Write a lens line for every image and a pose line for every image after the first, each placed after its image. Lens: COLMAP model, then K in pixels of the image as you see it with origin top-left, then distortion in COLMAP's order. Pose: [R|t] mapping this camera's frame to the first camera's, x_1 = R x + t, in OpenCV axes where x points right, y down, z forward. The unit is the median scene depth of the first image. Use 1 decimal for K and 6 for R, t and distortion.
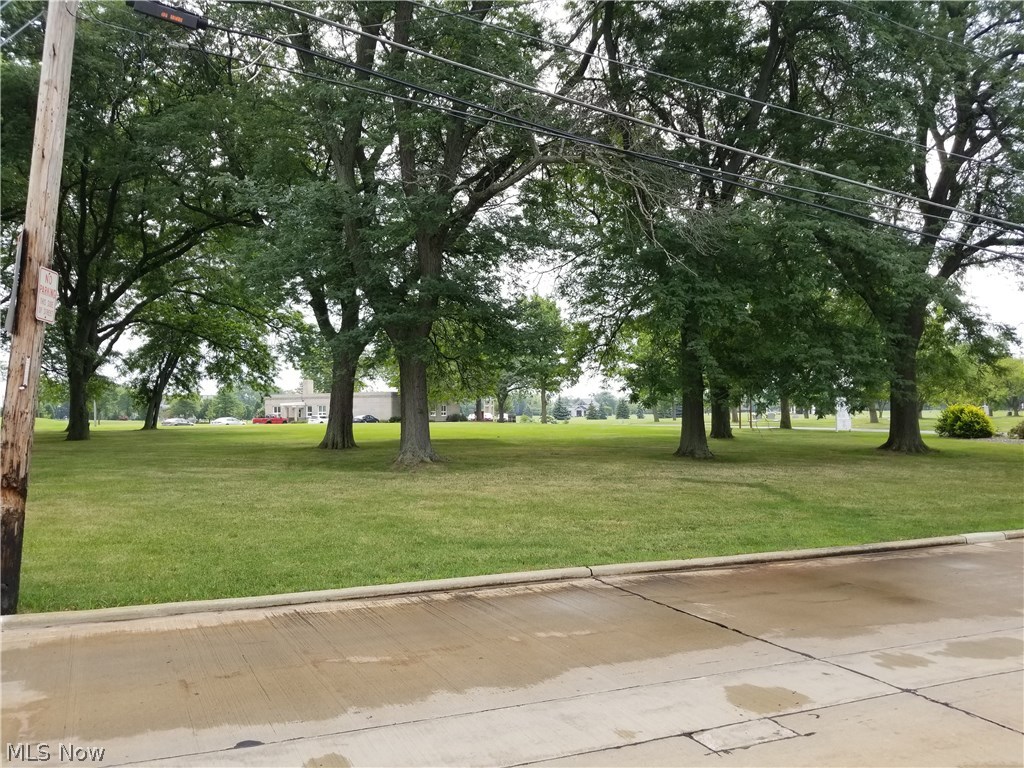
lens RADIAL K [[807.2, 0, 499.2], [0, 807.2, 400.2], [0, 0, 1]] dist [0.051412, -0.077593]
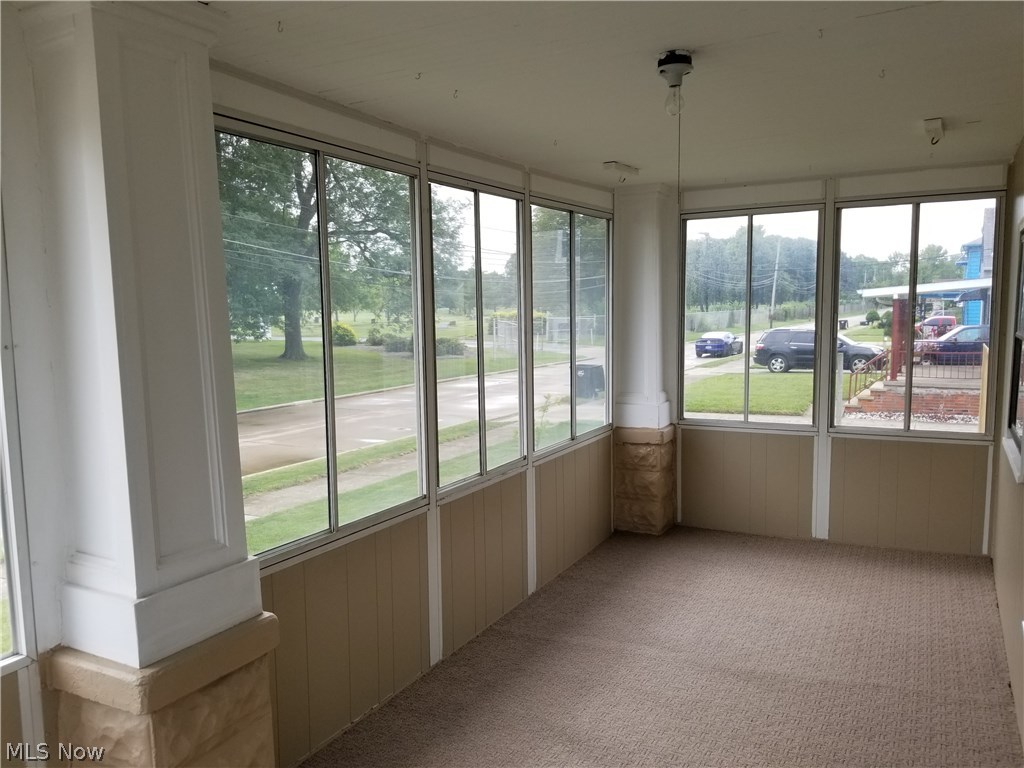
lens RADIAL K [[807.2, 0, 499.2], [0, 807.2, 400.2], [0, 0, 1]] dist [0.051412, -0.077593]
pose [[0.786167, -0.071433, 0.613872, -0.169624], [-0.004700, 0.992578, 0.121520, -0.054179], [-0.617996, -0.098420, 0.779996, -0.514419]]
